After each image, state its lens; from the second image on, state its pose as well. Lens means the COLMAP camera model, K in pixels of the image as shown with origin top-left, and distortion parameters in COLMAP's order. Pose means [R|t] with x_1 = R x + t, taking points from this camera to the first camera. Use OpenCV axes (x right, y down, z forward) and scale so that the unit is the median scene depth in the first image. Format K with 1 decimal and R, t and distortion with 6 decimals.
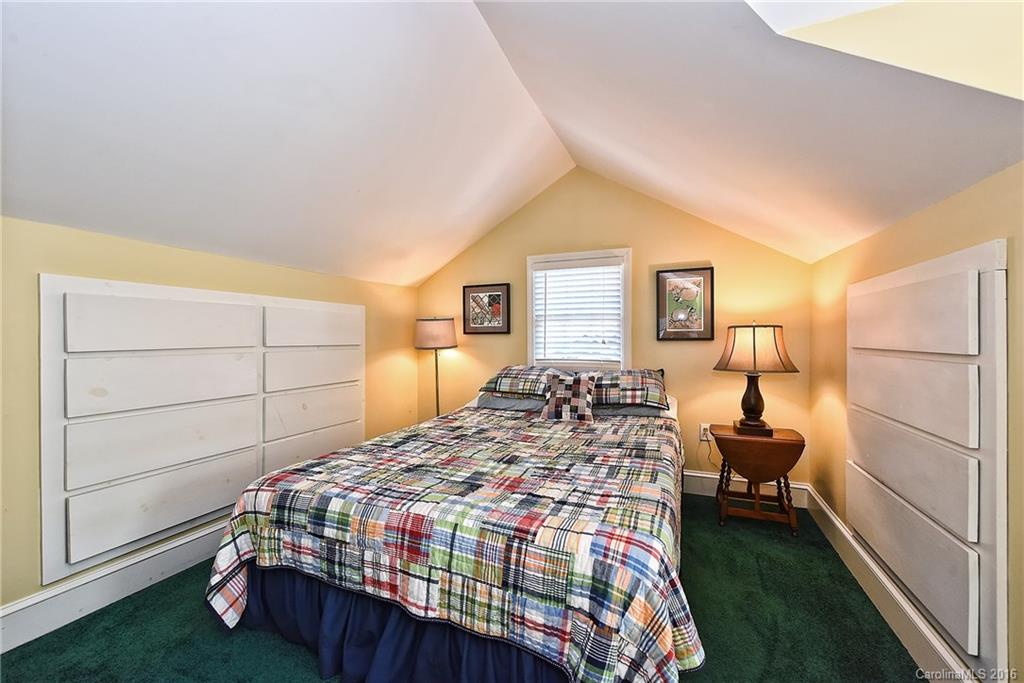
lens RADIAL K [[403.6, 0, 511.2], [0, 403.6, 339.2], [0, 0, 1]] dist [0.002941, -0.001422]
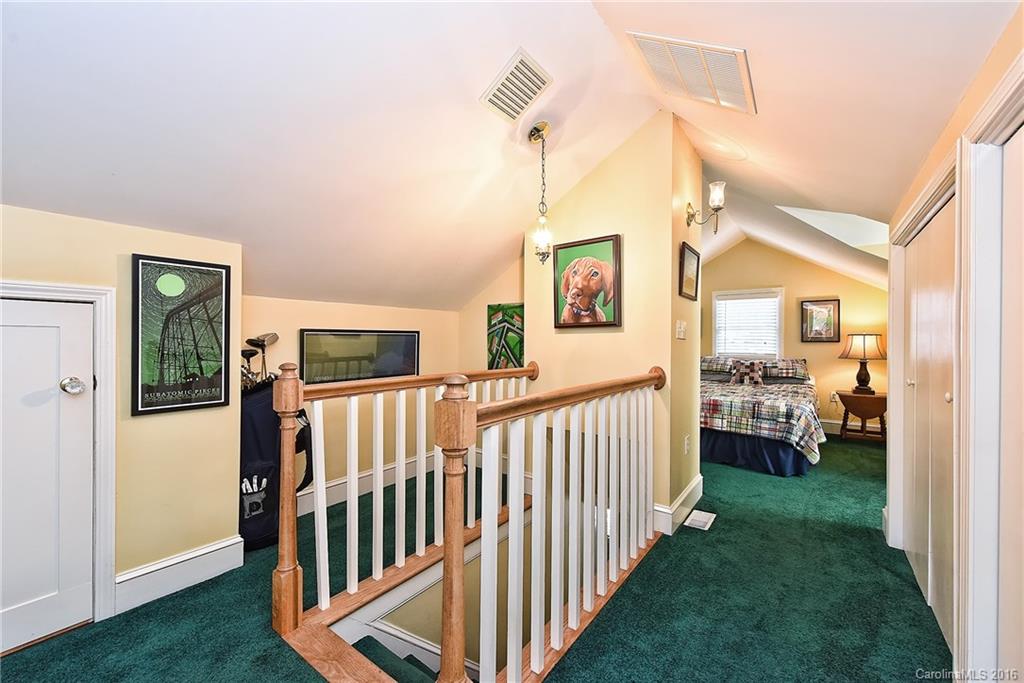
lens RADIAL K [[403.6, 0, 513.6], [0, 403.6, 341.0], [0, 0, 1]] dist [0.002941, -0.001422]
pose [[0.969822, 0.007481, -0.243701, -0.459000], [-0.008142, 0.999965, -0.001708, 0.012290], [0.243680, 0.003641, 0.969849, -1.085872]]
